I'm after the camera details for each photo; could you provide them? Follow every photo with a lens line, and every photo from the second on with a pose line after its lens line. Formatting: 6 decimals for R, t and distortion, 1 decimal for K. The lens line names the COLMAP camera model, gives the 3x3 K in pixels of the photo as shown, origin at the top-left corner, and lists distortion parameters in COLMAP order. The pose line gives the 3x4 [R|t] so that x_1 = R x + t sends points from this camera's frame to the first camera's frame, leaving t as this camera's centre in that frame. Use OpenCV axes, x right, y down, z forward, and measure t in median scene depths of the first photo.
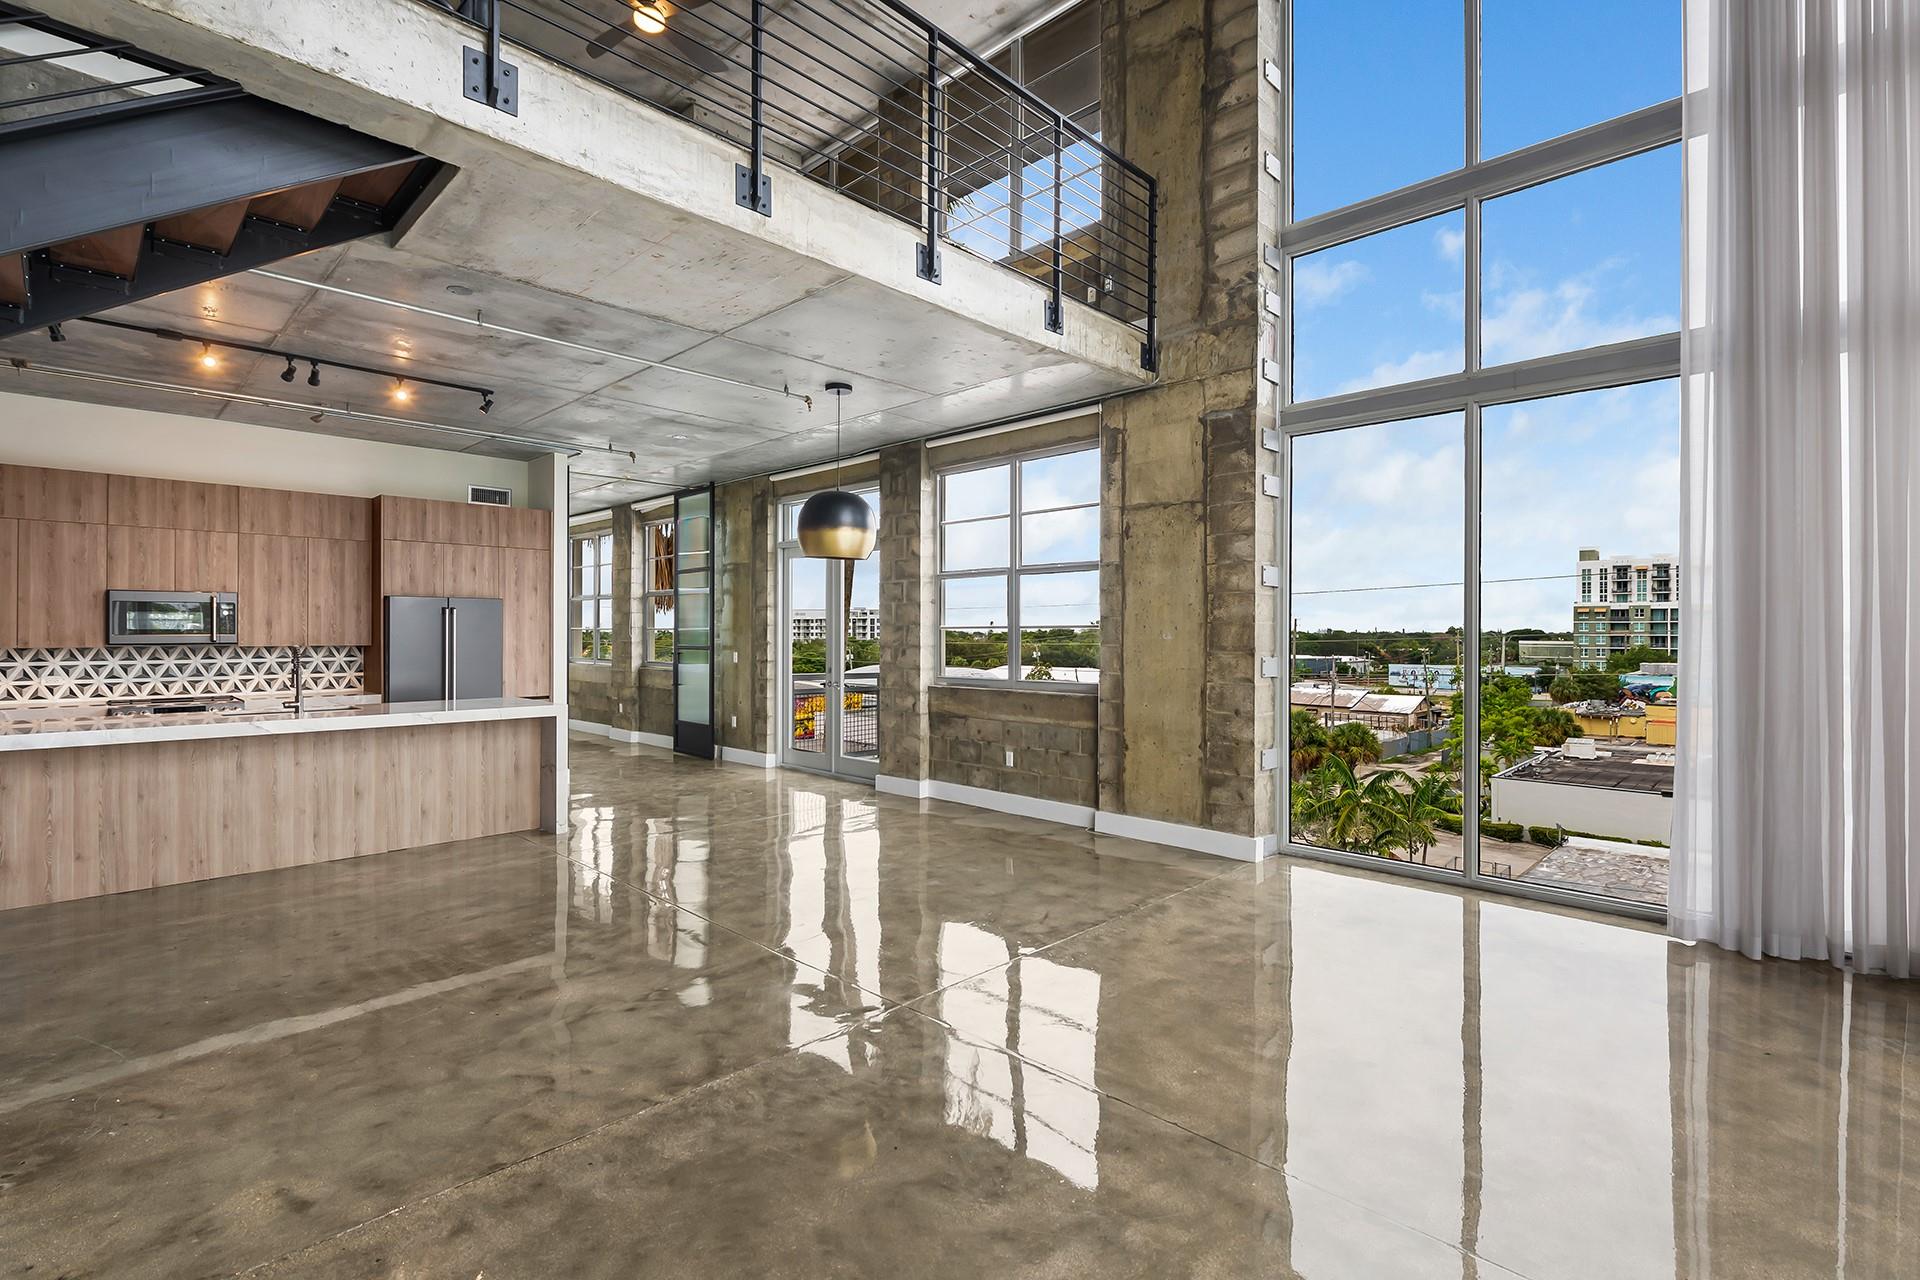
lens RADIAL K [[874.1, 0, 965.4], [0, 874.1, 630.4], [0, 0, 1]] dist [-0.000767, -0.000512]
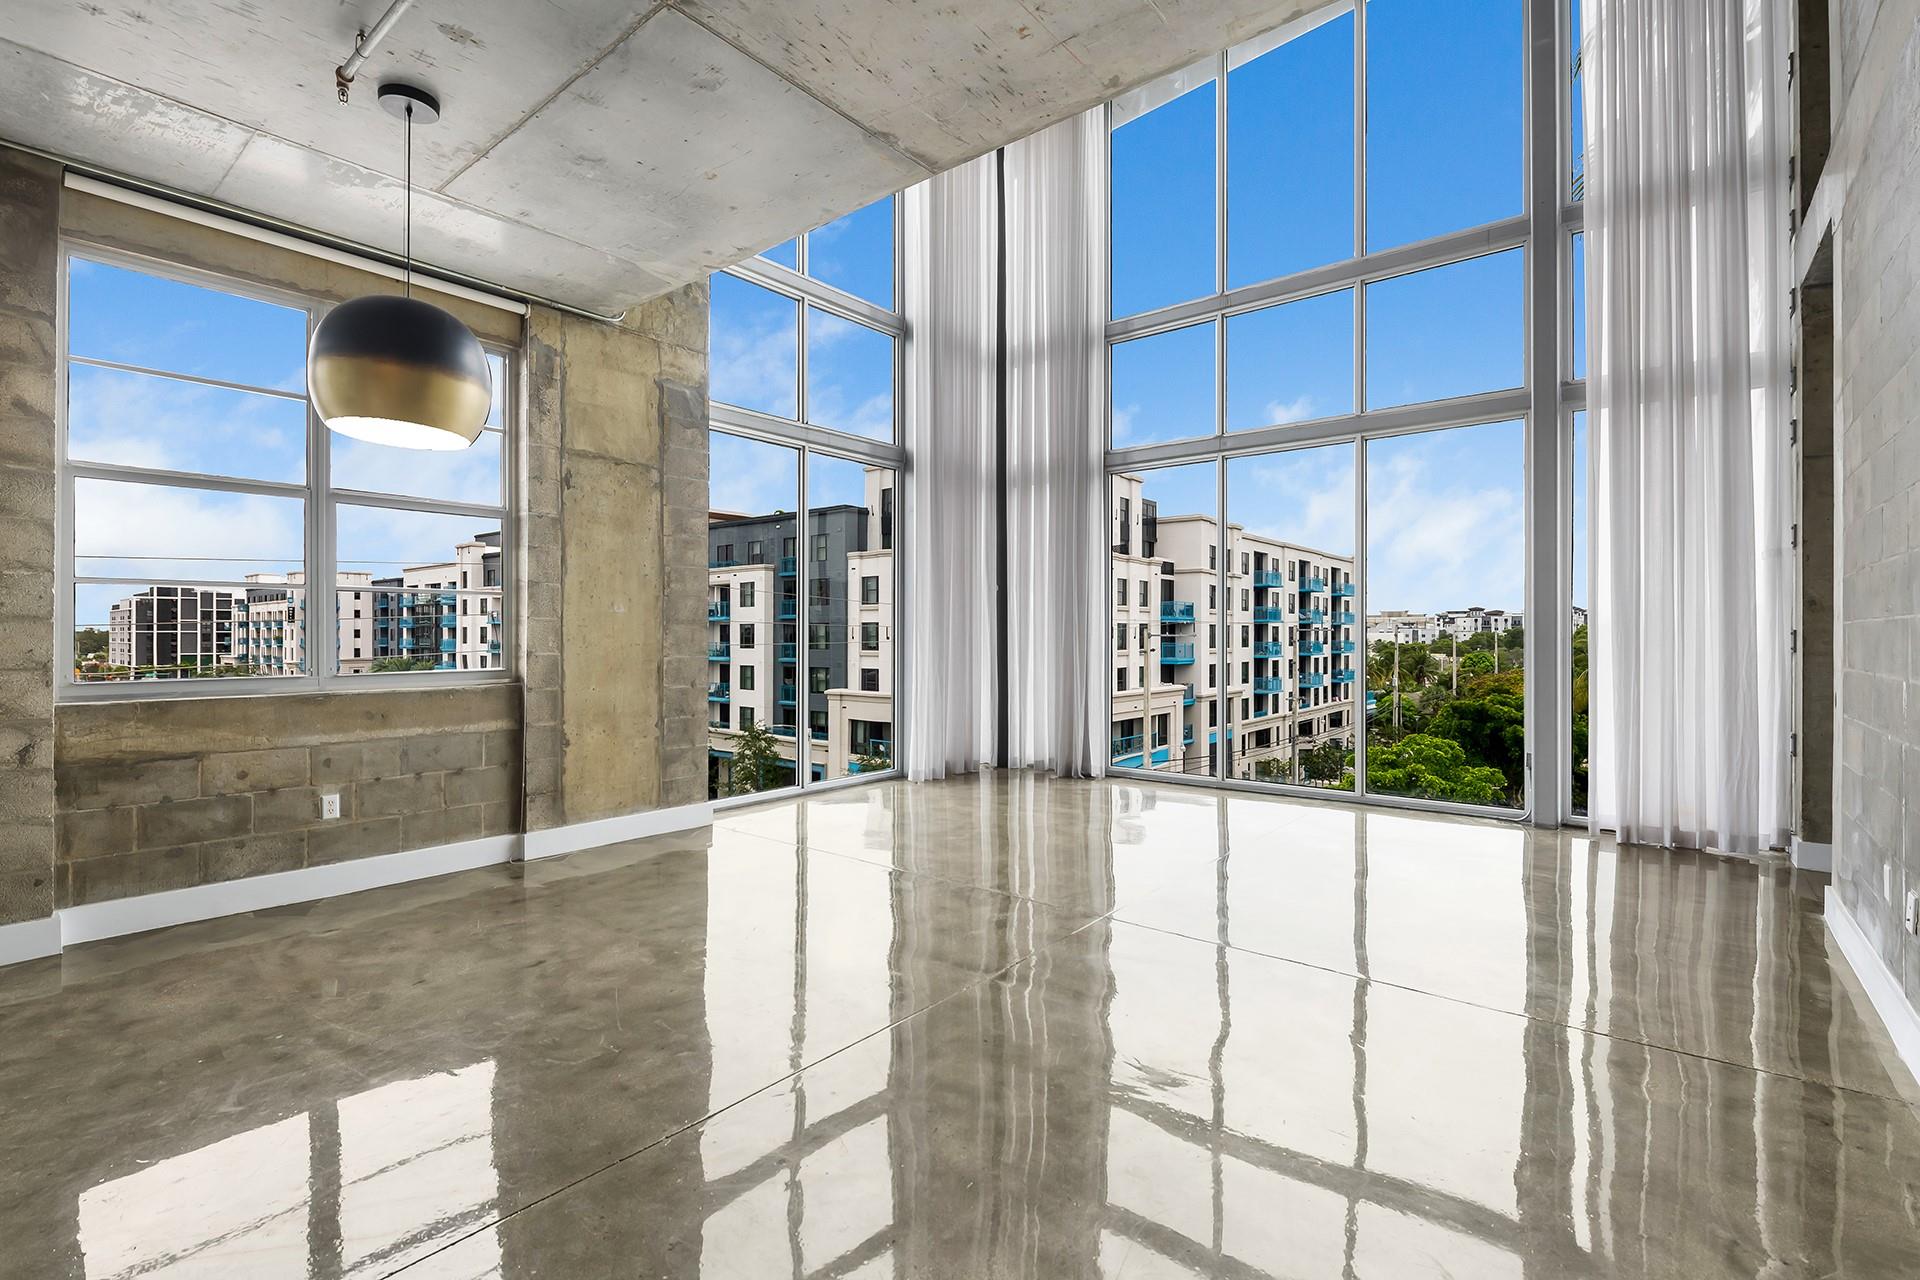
lens RADIAL K [[862.5, 0, 960.0], [0, 862.5, 640.0], [0, 0, 1]] dist [-0.001430, -0.000172]
pose [[-0.077097, -0.006303, 0.997004, -0.625885], [-0.003017, 0.999977, 0.006088, 0.029853], [-0.997019, -0.002539, -0.077114, 0.668504]]
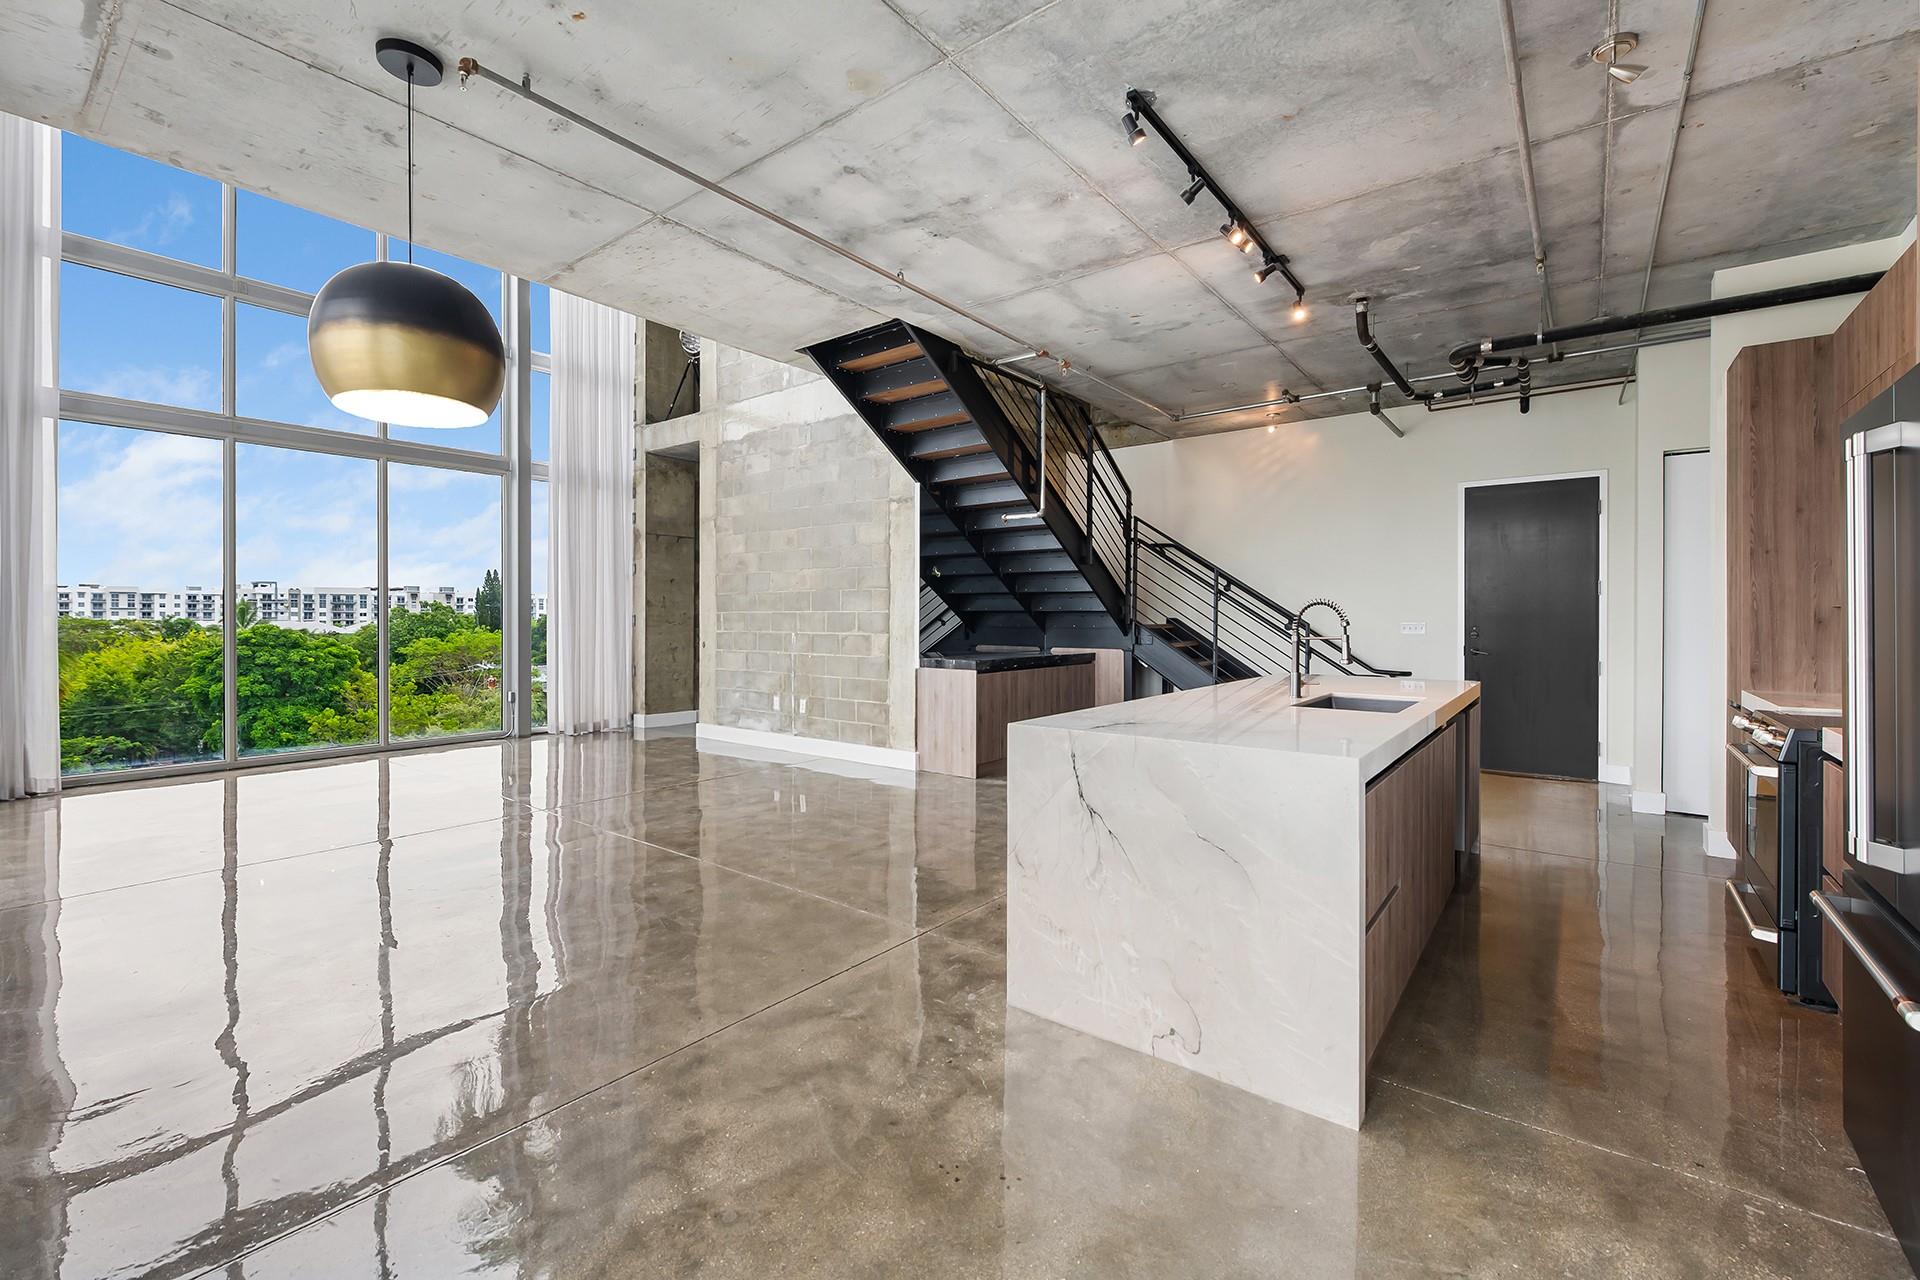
lens RADIAL K [[808.3, 0, 969.3], [0, 808.3, 624.6], [0, 0, 1]] dist [0.001005, 0.000015]
pose [[-0.994322, -0.003219, -0.106368, -0.378359], [-0.003675, 0.999985, 0.004091, 0.030906], [0.106354, 0.004459, -0.994318, 1.379244]]
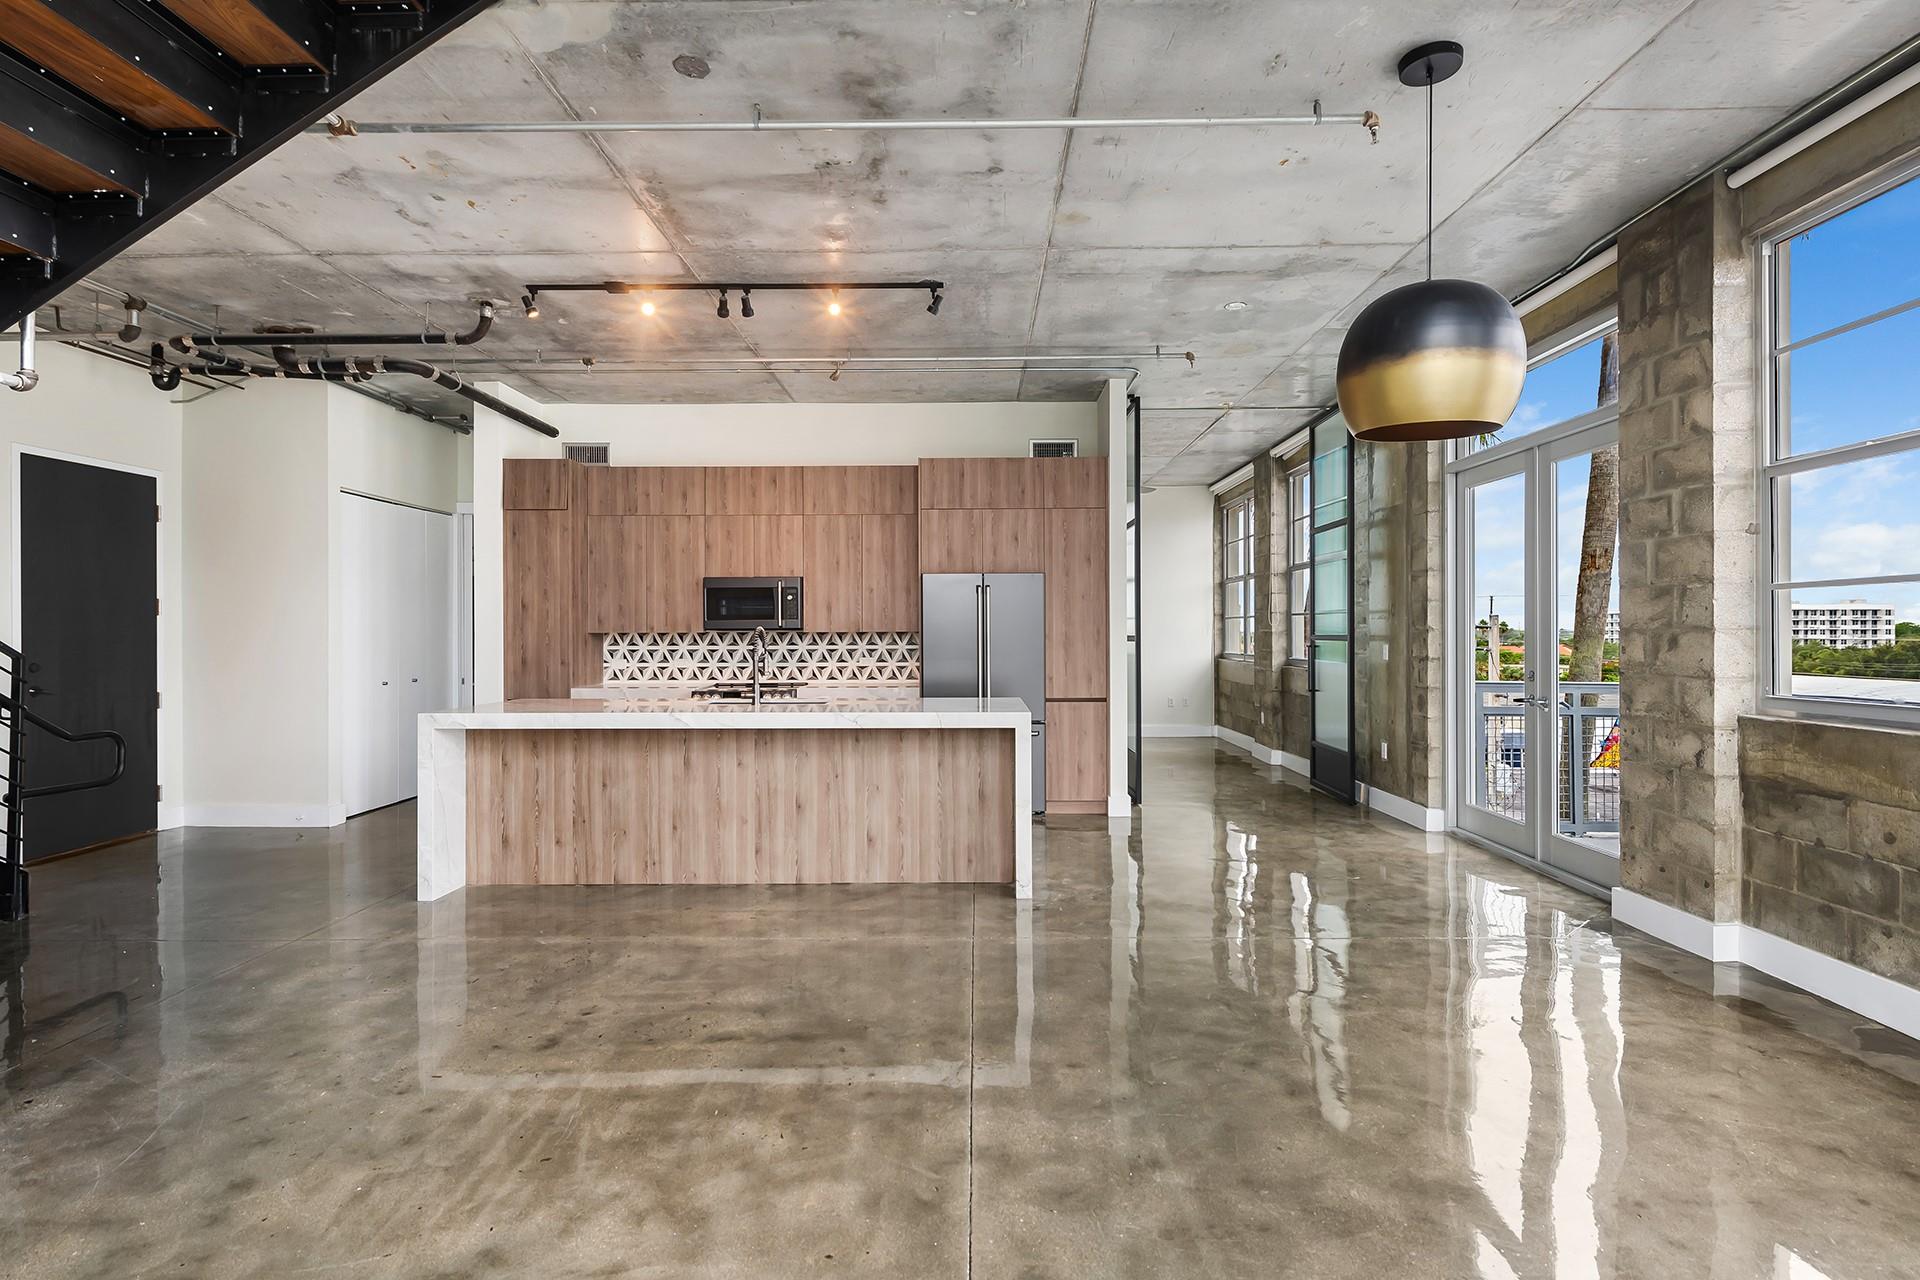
lens RADIAL K [[929.7, 0, 965.4], [0, 929.7, 634.0], [0, 0, 1]] dist [0.004775, -0.001361]
pose [[0.685175, -0.003105, -0.728372, 0.041364], [0.007103, 0.999972, 0.002419, 0.020245], [0.728344, -0.006831, 0.685178, 0.448865]]
